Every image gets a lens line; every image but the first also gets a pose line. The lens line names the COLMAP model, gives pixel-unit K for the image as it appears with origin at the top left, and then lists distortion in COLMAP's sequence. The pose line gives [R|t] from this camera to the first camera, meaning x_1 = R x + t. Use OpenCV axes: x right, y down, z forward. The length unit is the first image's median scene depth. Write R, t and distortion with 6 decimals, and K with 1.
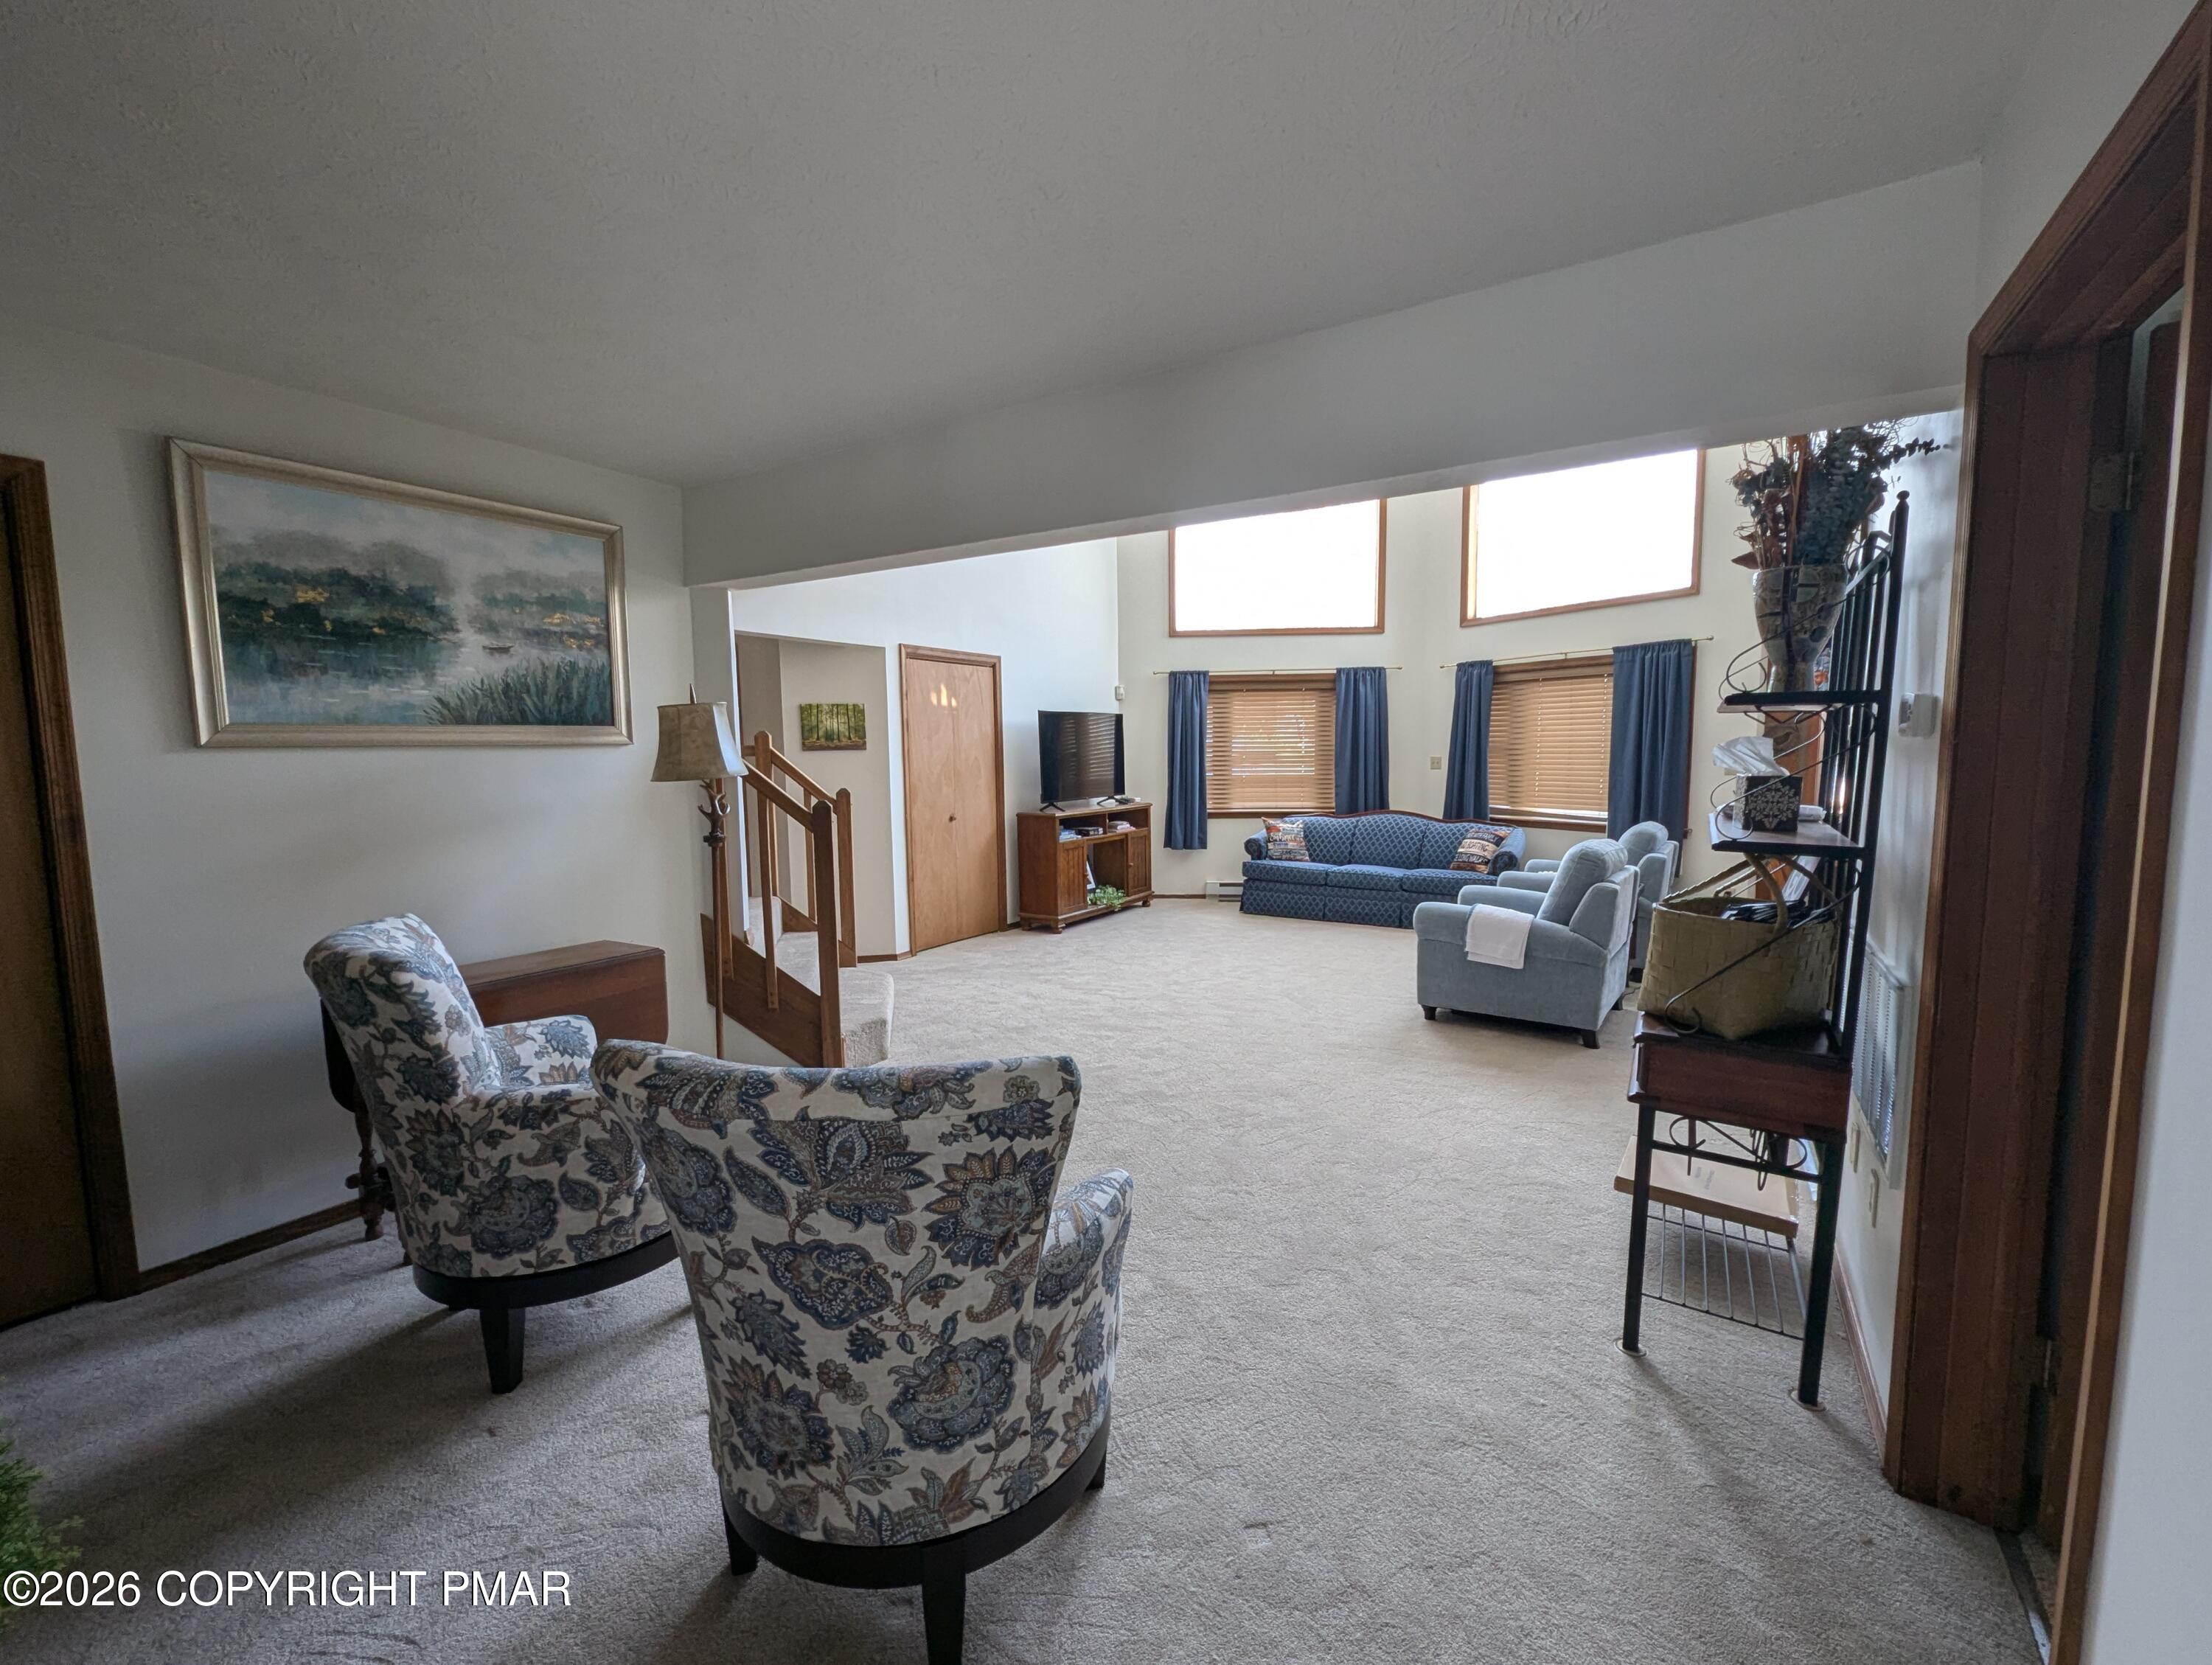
lens RADIAL K [[918.2, 0, 1129.8], [0, 918.2, 837.4], [0, 0, 1]] dist [-0.000640, -0.000590]
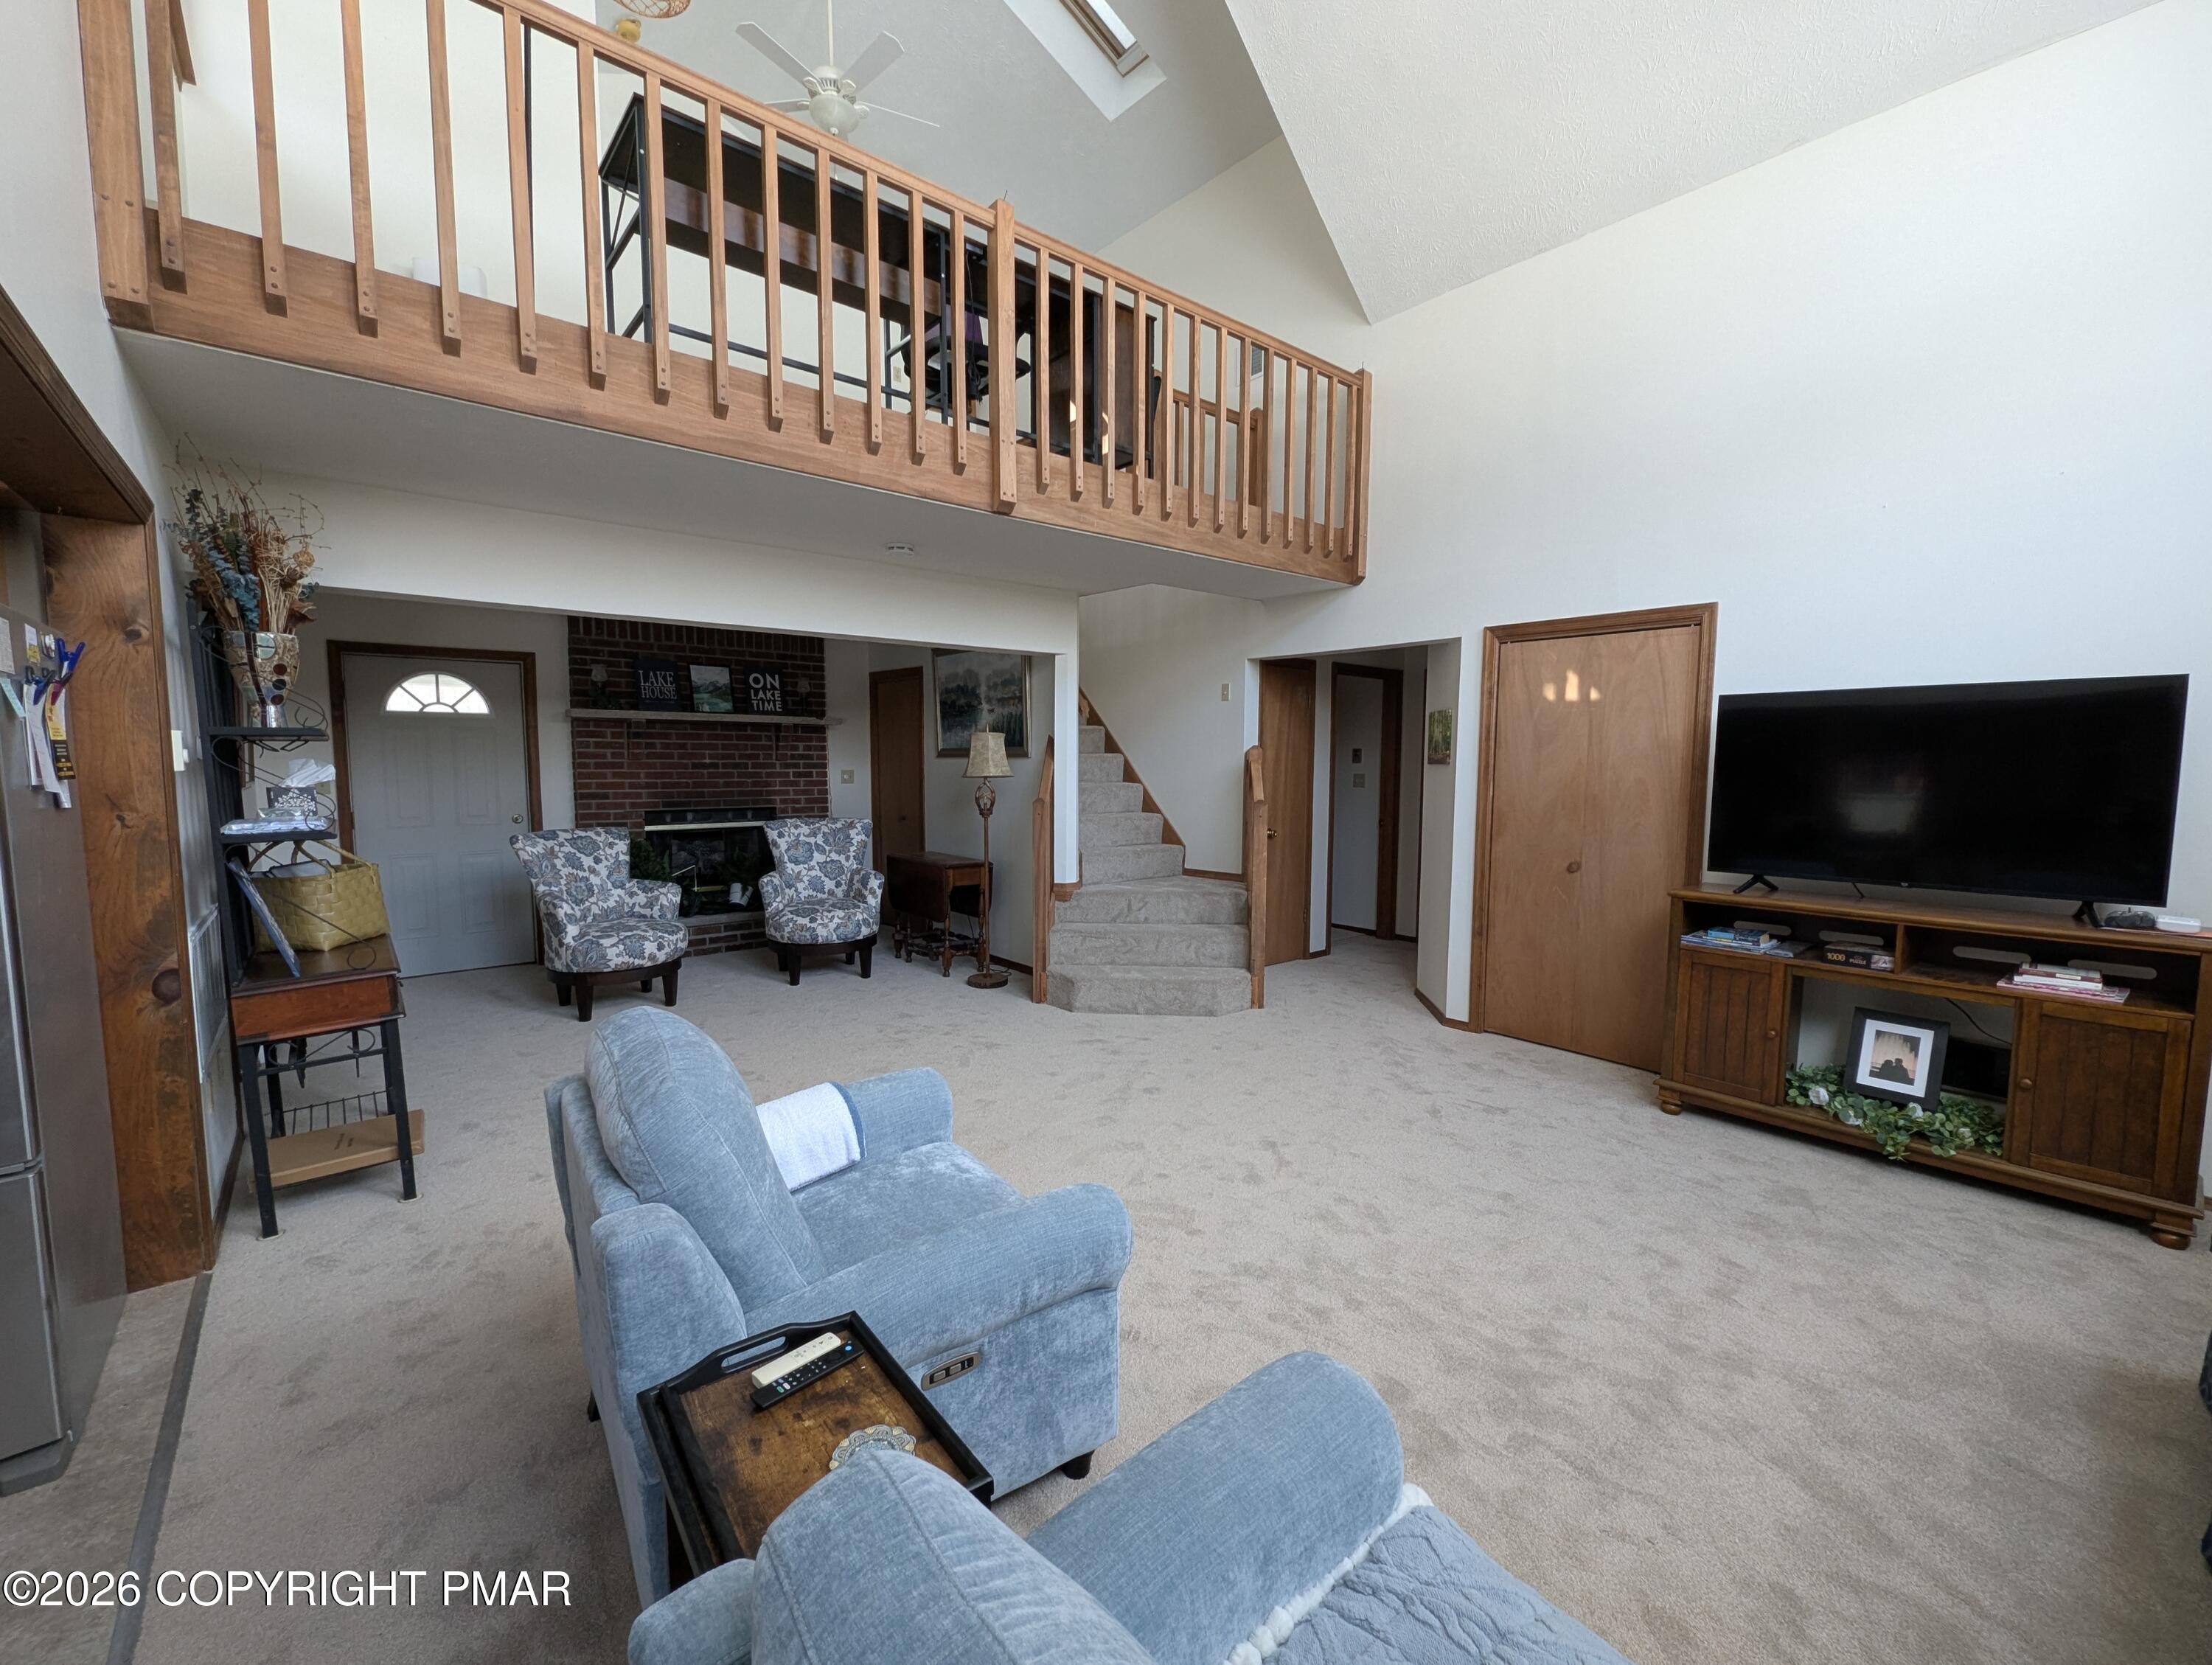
lens RADIAL K [[918.2, 0, 1115.3], [0, 918.2, 841.7], [0, 0, 1]] dist [-0.000640, -0.000590]
pose [[-0.313623, 0.097121, -0.944568, 0.609479], [-0.091625, 0.987018, 0.131908, -0.108952], [0.945116, 0.127916, -0.300653, 0.985099]]
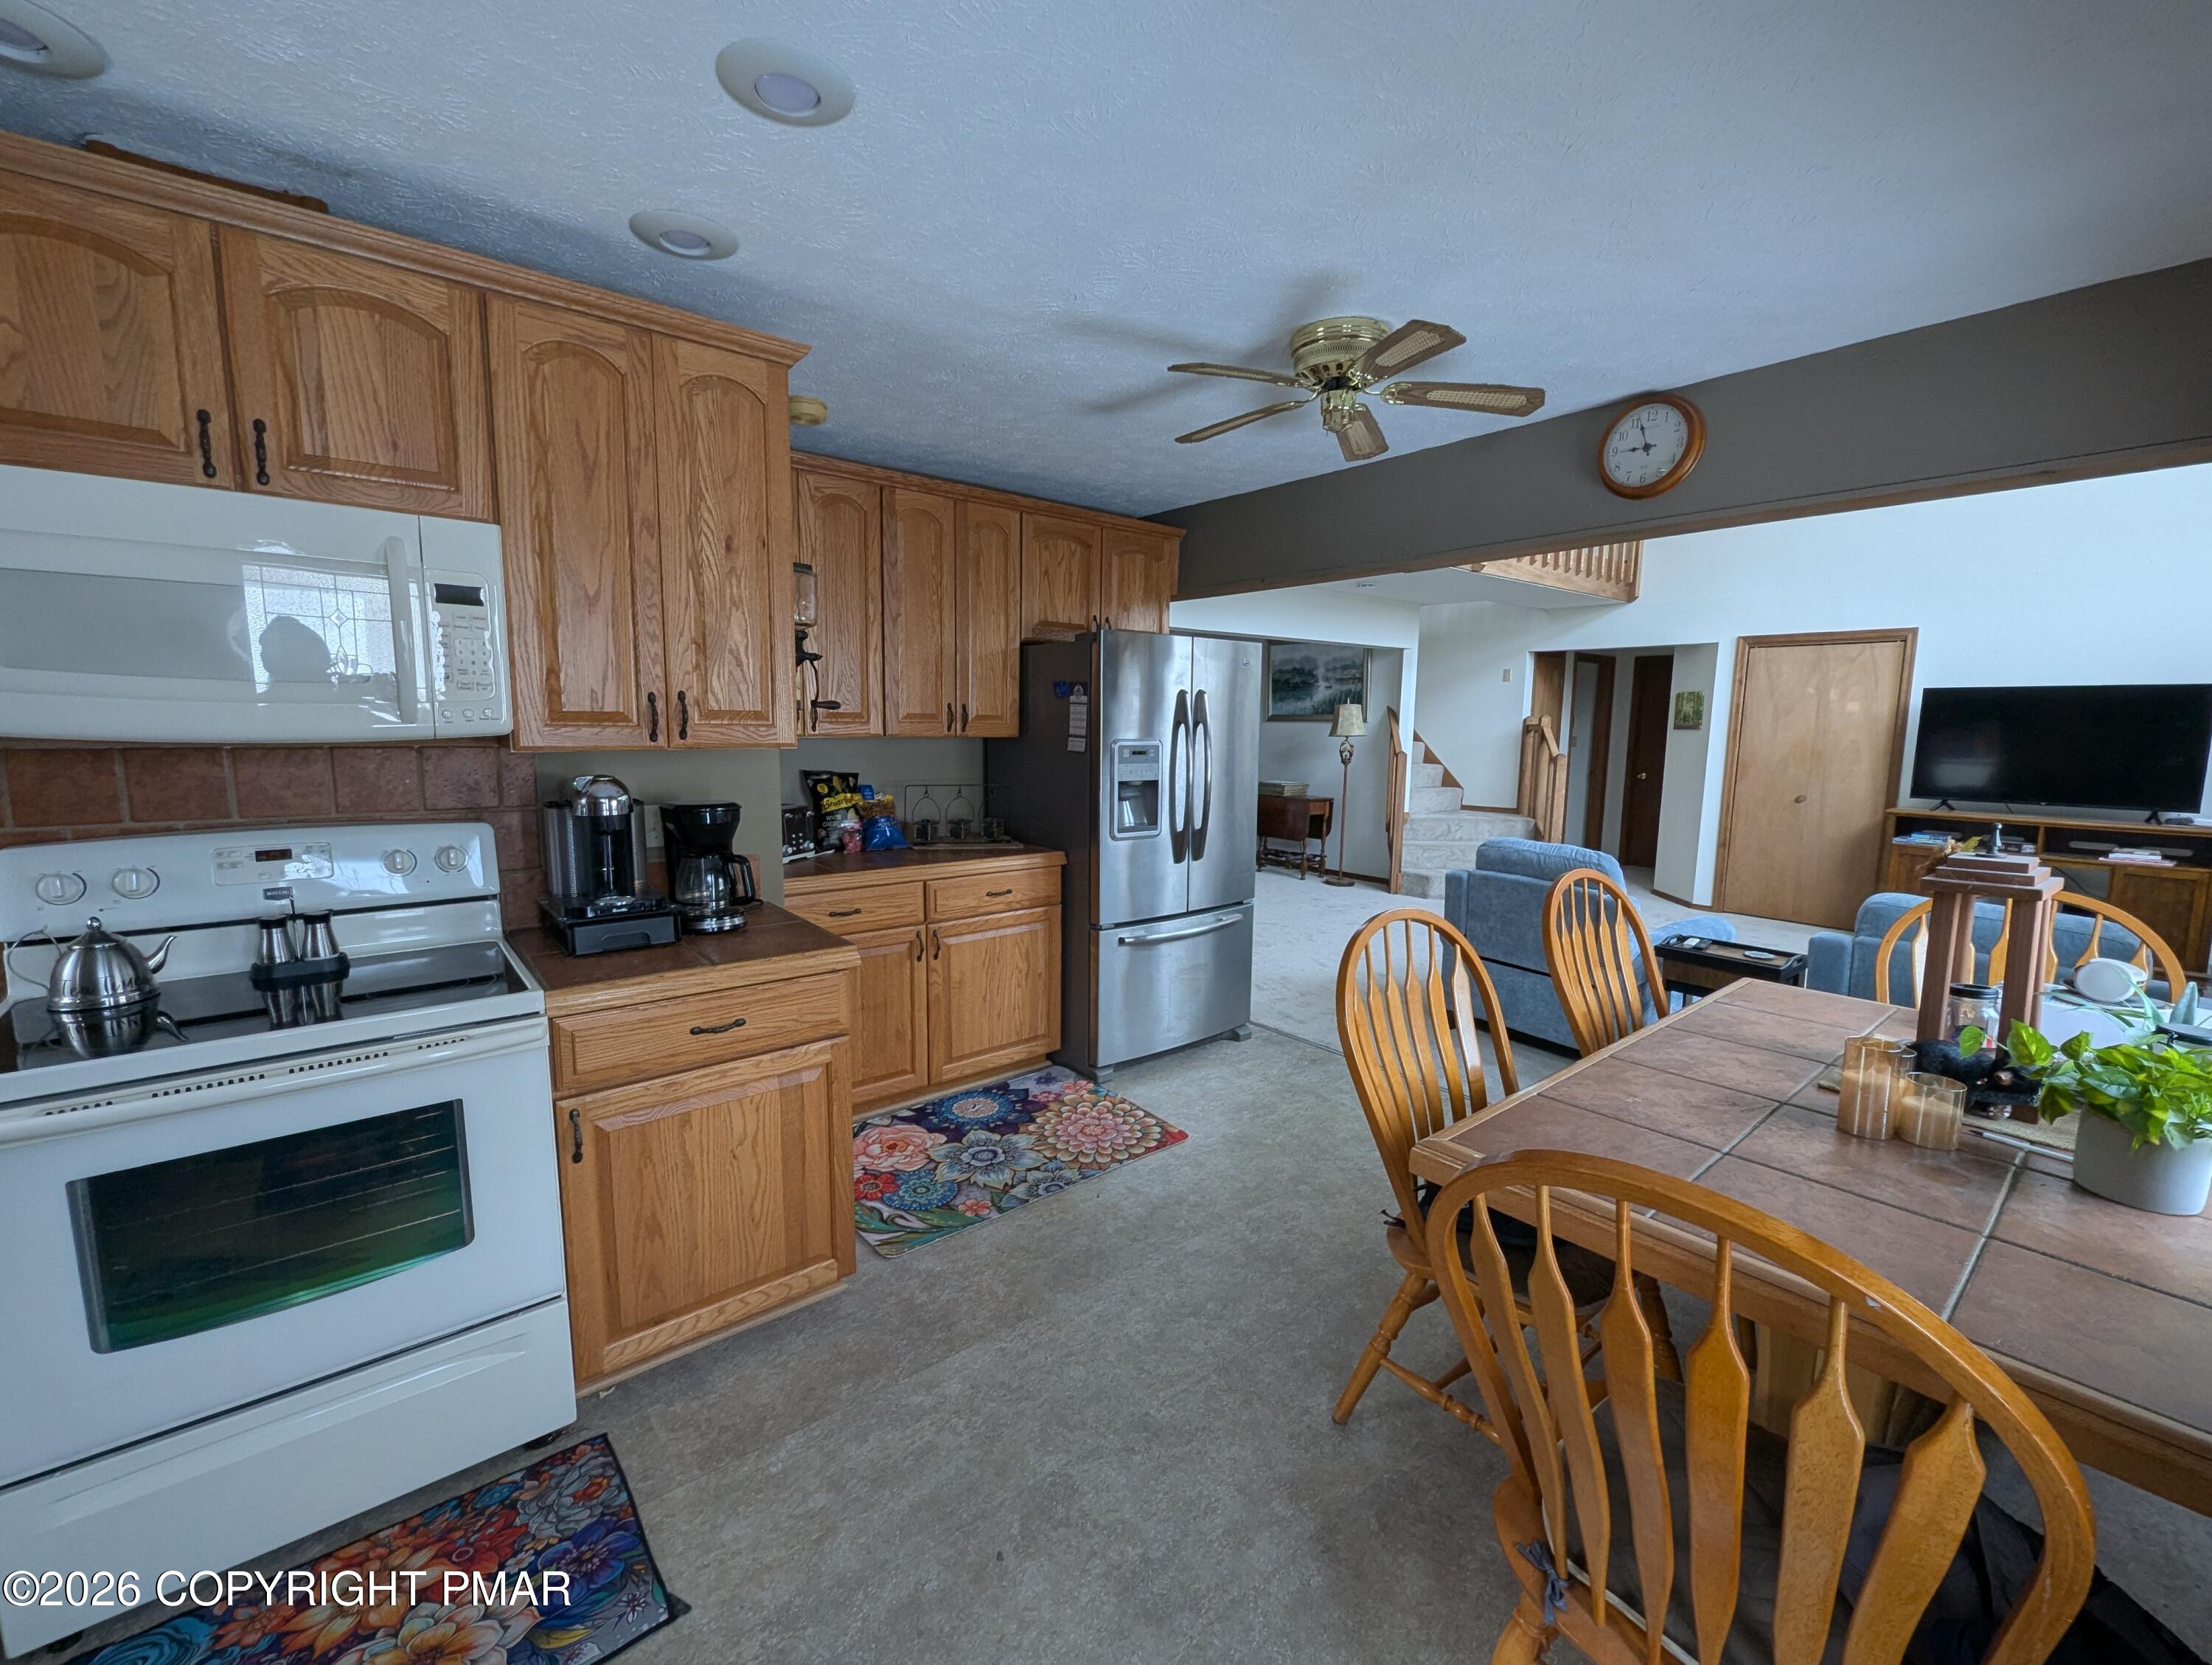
lens RADIAL K [[918.2, 0, 1113.6], [0, 918.2, 843.1], [0, 0, 1]] dist [-0.000640, -0.000590]
pose [[-0.328475, 0.134852, -0.934836, 1.127552], [-0.098183, 0.979518, 0.175796, -0.086059], [0.939396, 0.149530, -0.308507, 0.678294]]
